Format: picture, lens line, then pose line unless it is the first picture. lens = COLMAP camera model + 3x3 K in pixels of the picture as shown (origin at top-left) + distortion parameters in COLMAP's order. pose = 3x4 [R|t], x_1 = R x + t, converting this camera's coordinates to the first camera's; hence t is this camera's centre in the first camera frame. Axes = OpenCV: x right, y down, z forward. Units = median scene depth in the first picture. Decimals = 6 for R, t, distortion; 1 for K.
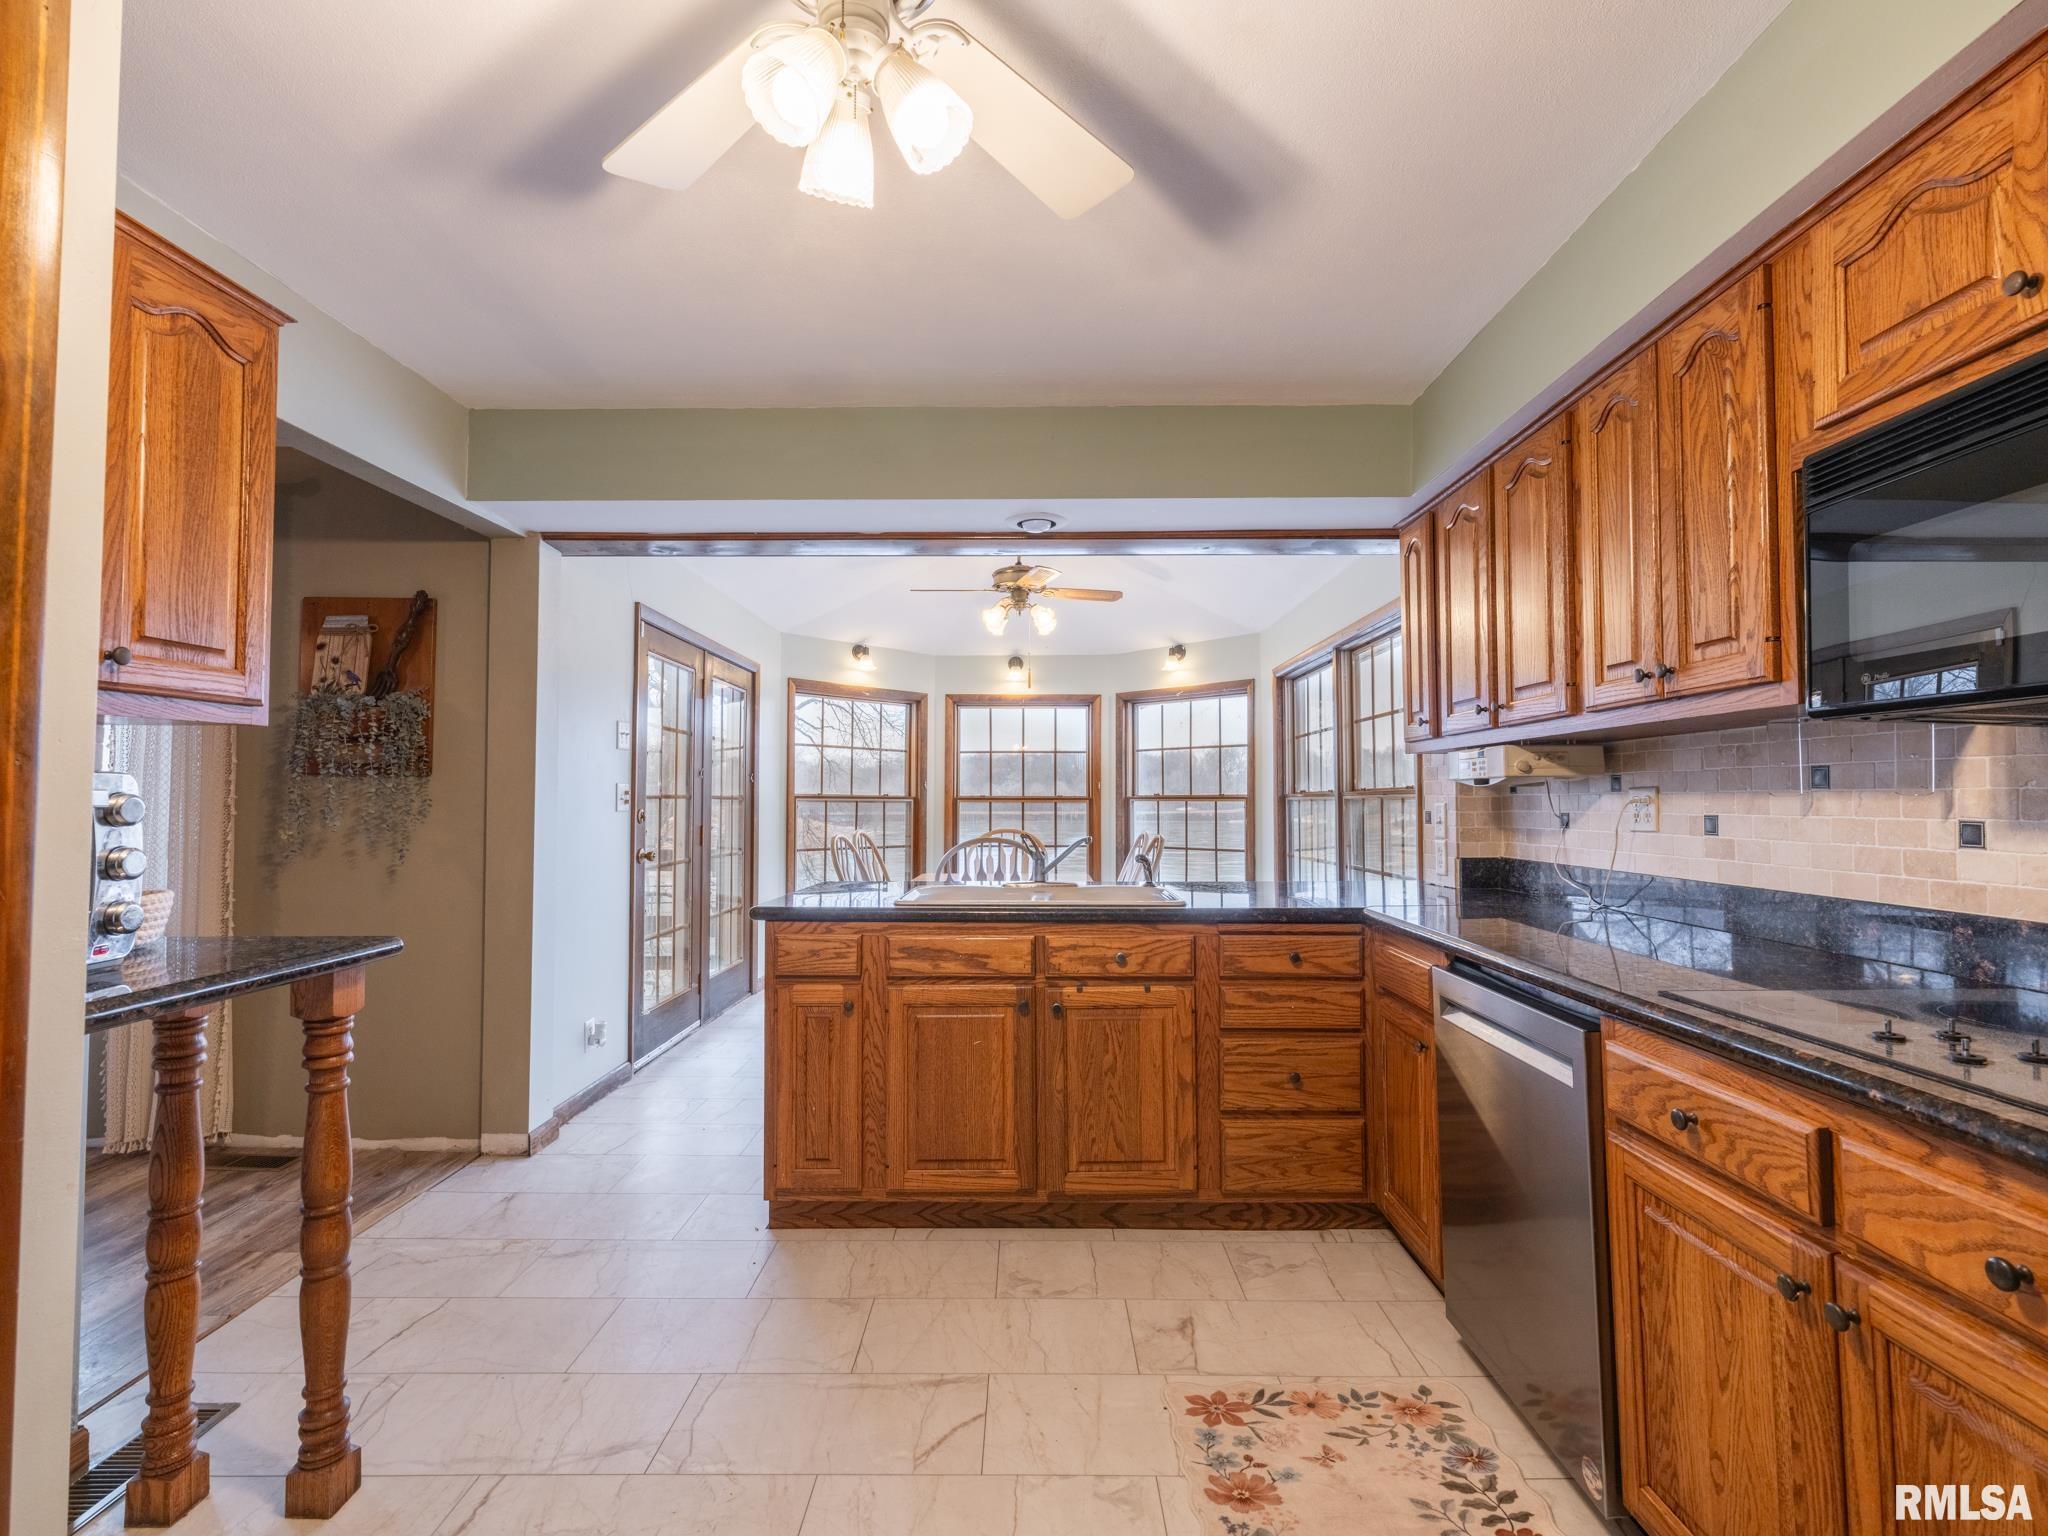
lens RADIAL K [[973.0, 0, 1024.0], [0, 973.0, 768.0], [0, 0, 1]] dist [0.000075, 0.000468]
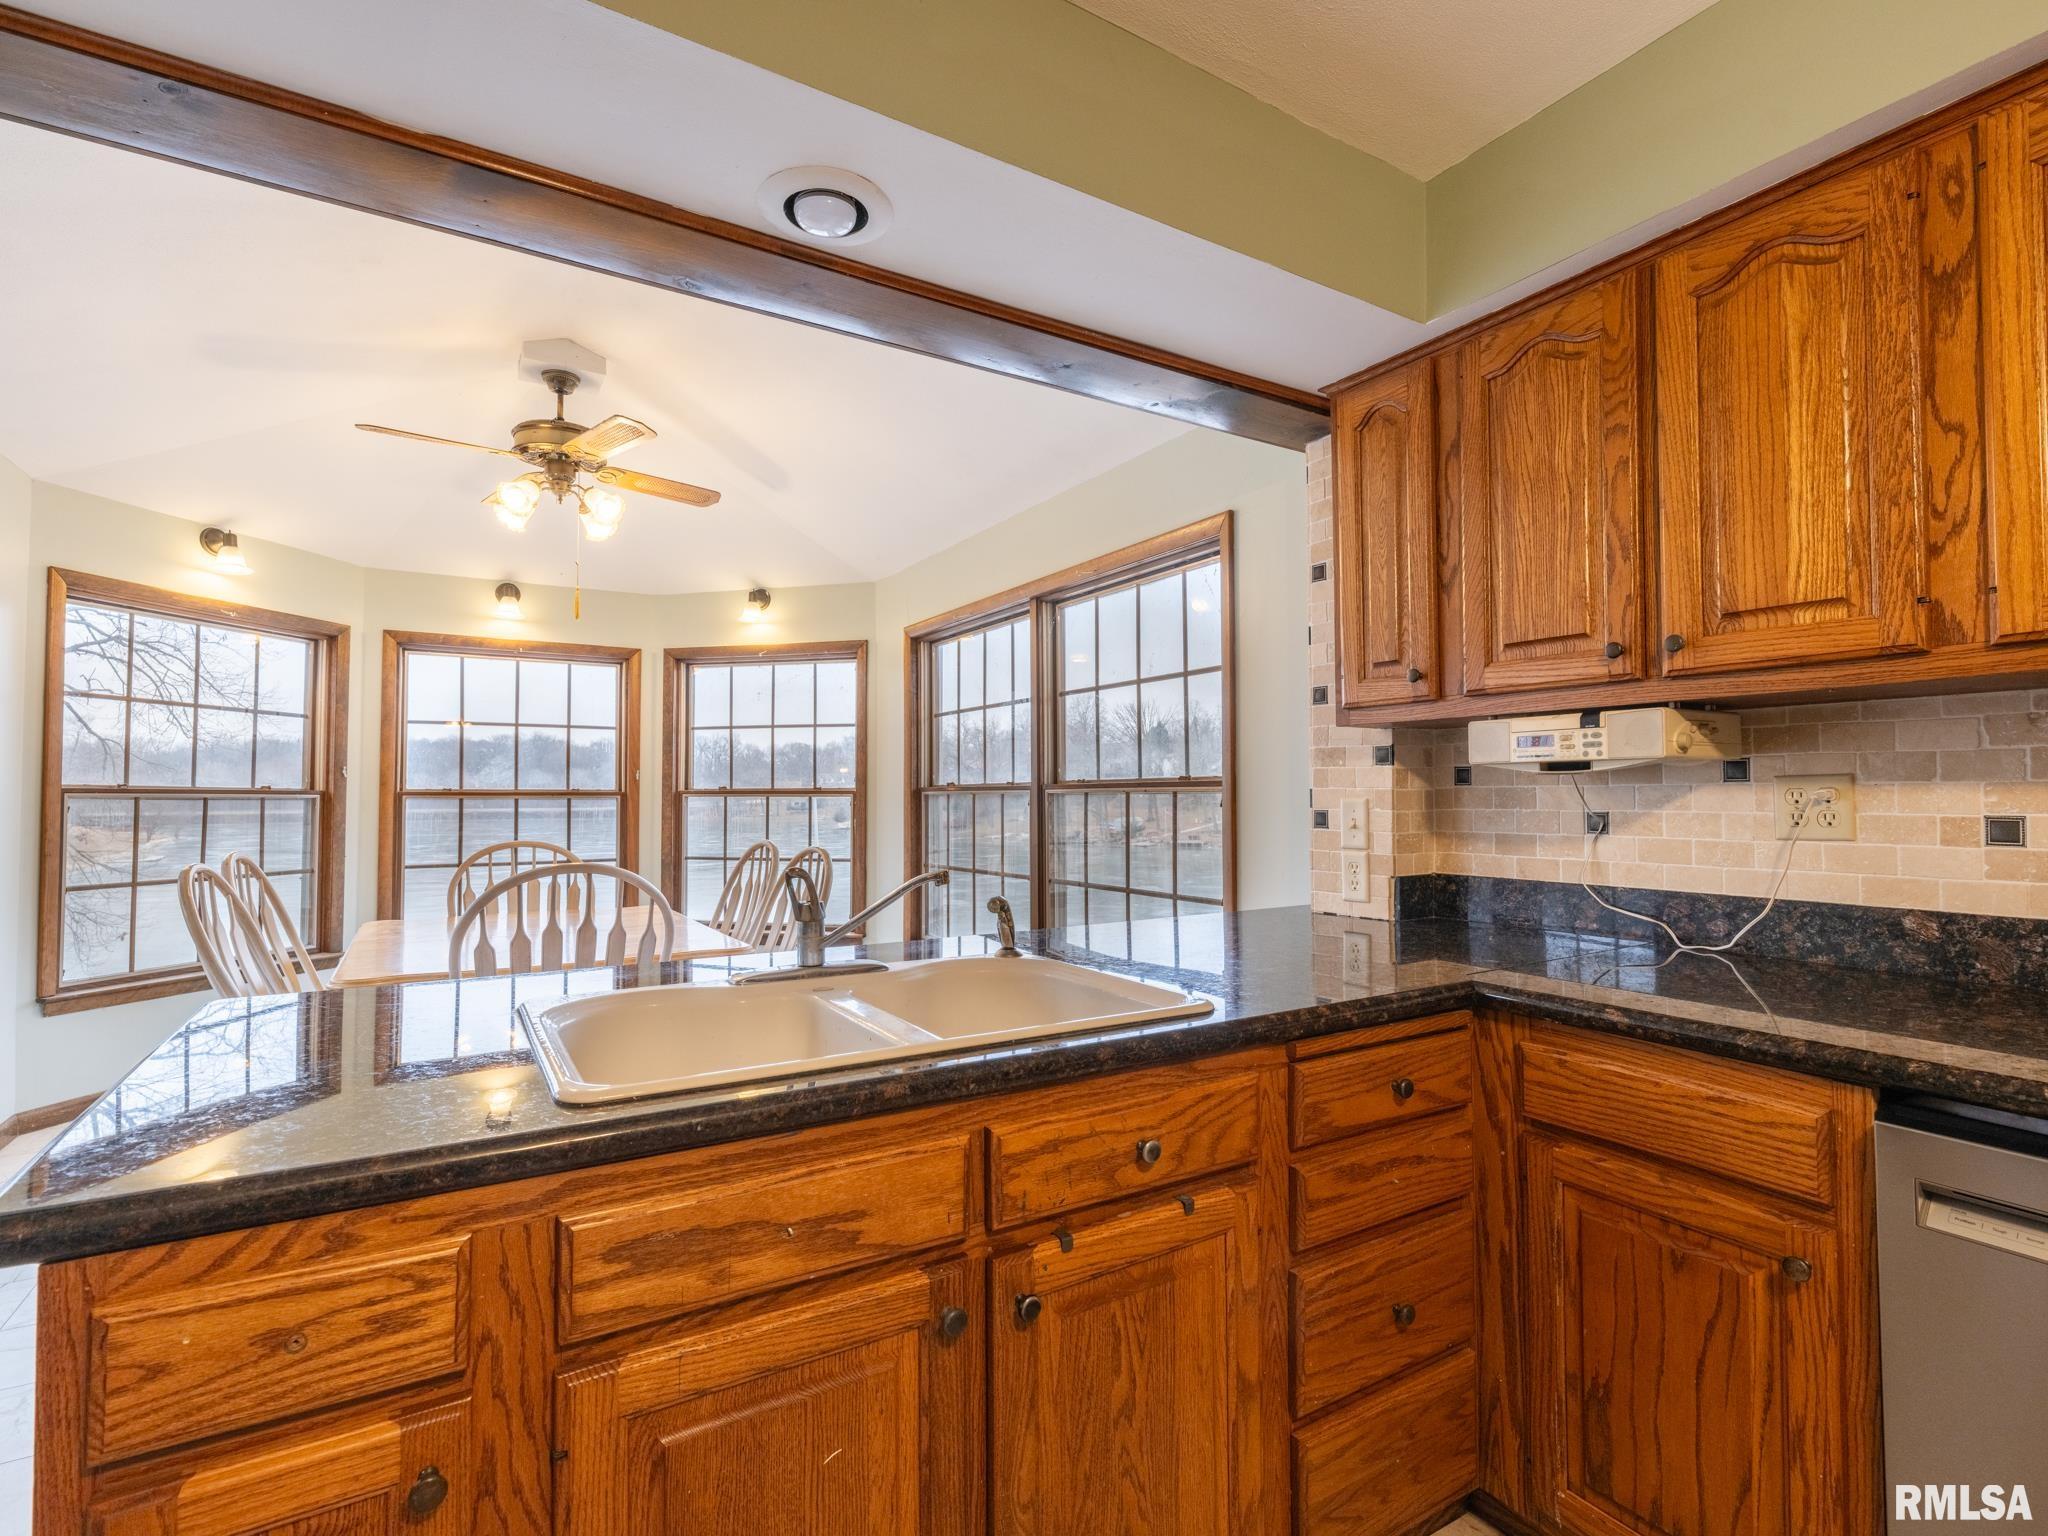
lens RADIAL K [[988.1, 0, 1029.7], [0, 988.1, 768.0], [0, 0, 1]] dist [-0.000599, 0.000810]
pose [[0.846589, 0.012826, 0.532092, -0.202677], [-0.015813, 0.999874, 0.001058, 0.022634], [-0.532012, -0.009310, 0.846686, 0.701370]]
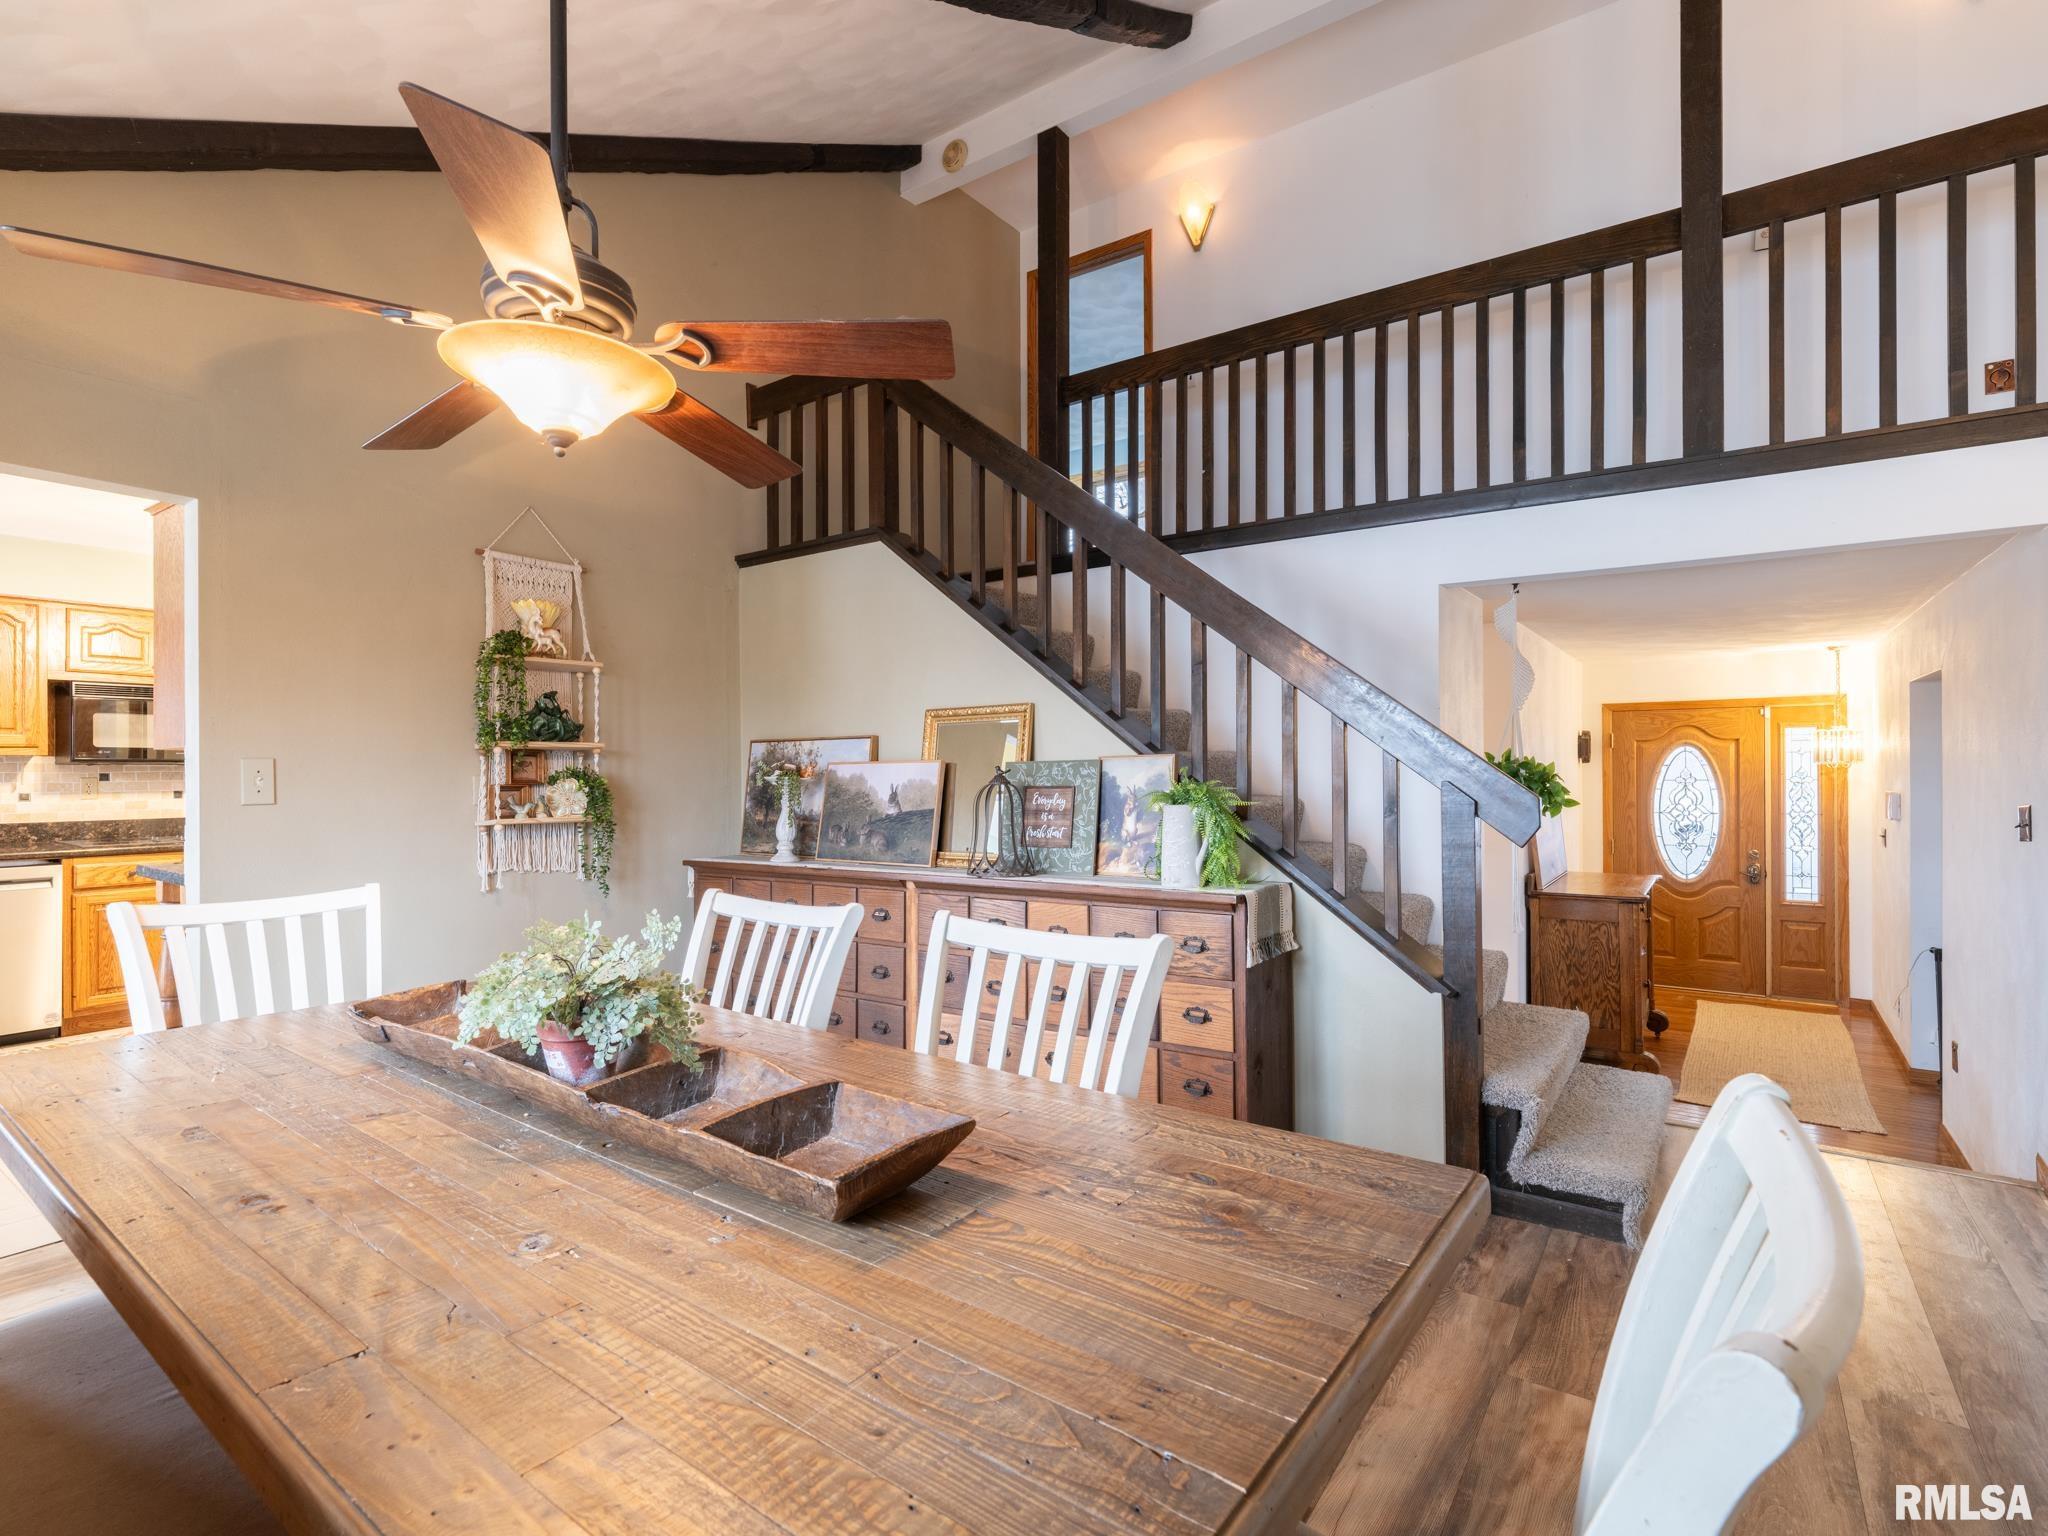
lens RADIAL K [[985.0, 0, 1022.6], [0, 985.0, 770.3], [0, 0, 1]] dist [-0.004458, 0.000142]
pose [[-0.821752, 0.002739, 0.569839, -2.229408], [-0.013762, 0.999601, -0.024651, 0.009984], [-0.569679, -0.028099, -0.821387, 1.139303]]
